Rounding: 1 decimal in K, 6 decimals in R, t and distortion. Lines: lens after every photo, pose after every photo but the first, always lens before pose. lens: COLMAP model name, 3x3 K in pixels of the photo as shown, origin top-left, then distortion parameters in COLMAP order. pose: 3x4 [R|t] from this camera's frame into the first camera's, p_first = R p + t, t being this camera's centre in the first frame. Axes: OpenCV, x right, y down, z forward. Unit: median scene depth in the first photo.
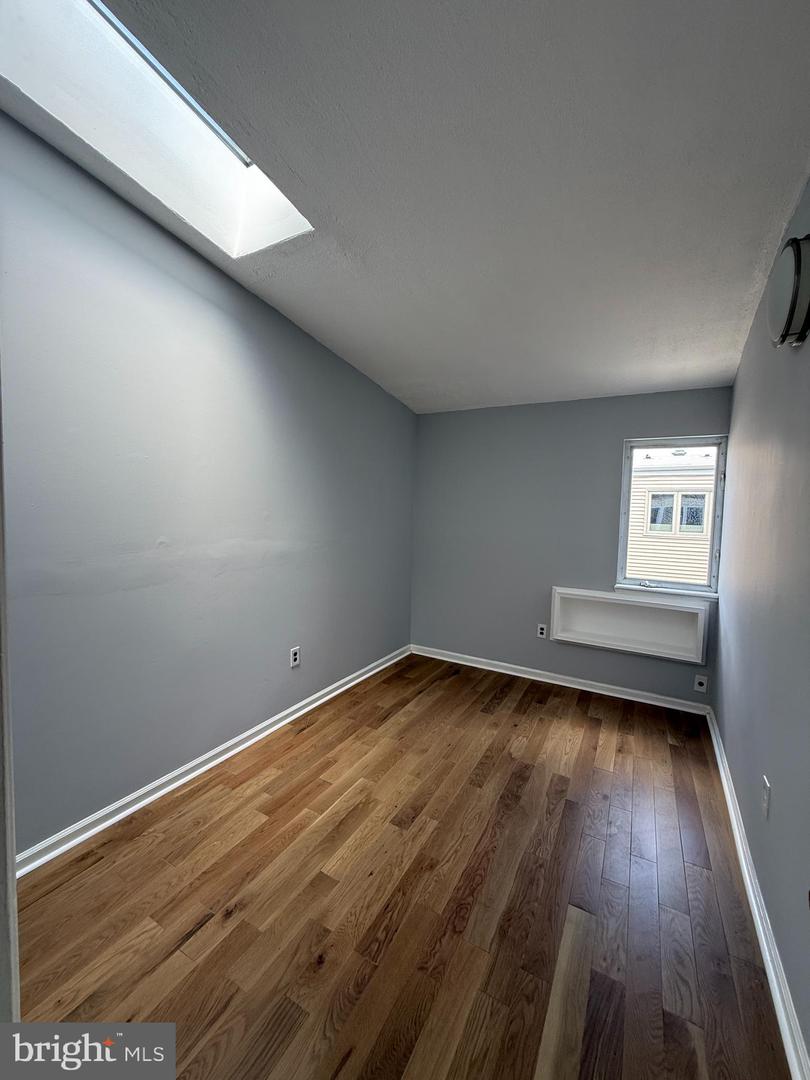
lens RADIAL K [[428.6, 0, 407.4], [0, 428.6, 538.0], [0, 0, 1]] dist [-0.001803, 0.000363]
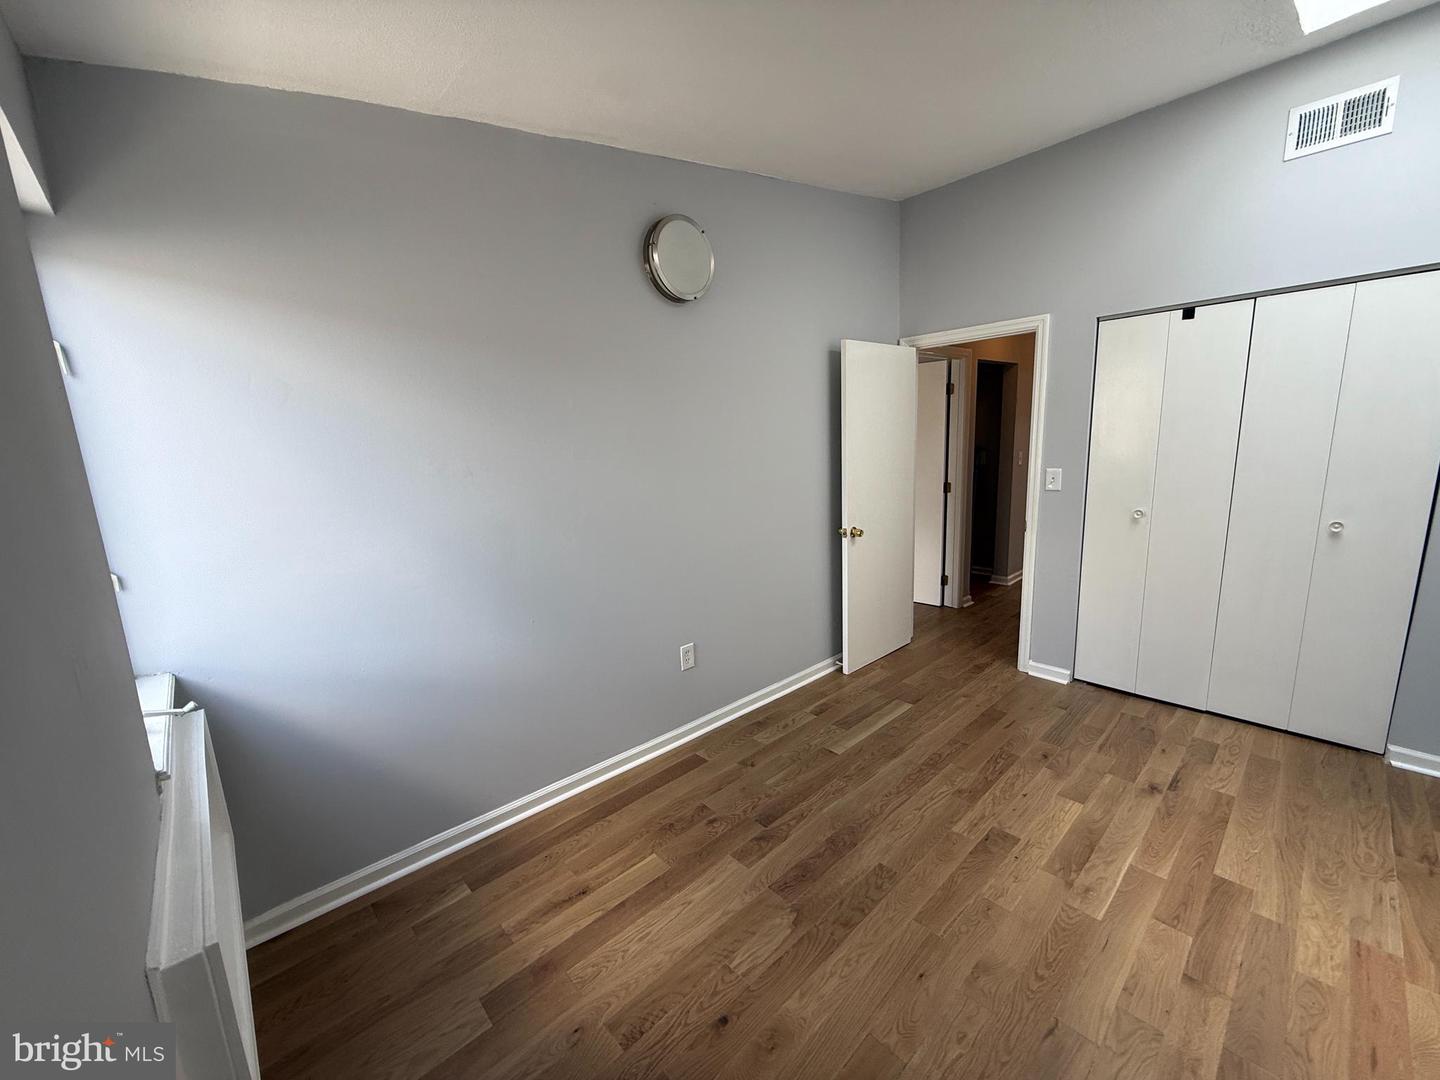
lens RADIAL K [[571.5, 0, 718.4], [0, 571.5, 543.1], [0, 0, 1]] dist [-0.001803, 0.000363]
pose [[-0.948861, -0.043560, 0.312674, 0.166234], [0.039018, 0.966659, 0.253076, -0.124389], [-0.313274, 0.252334, -0.915526, 1.876516]]
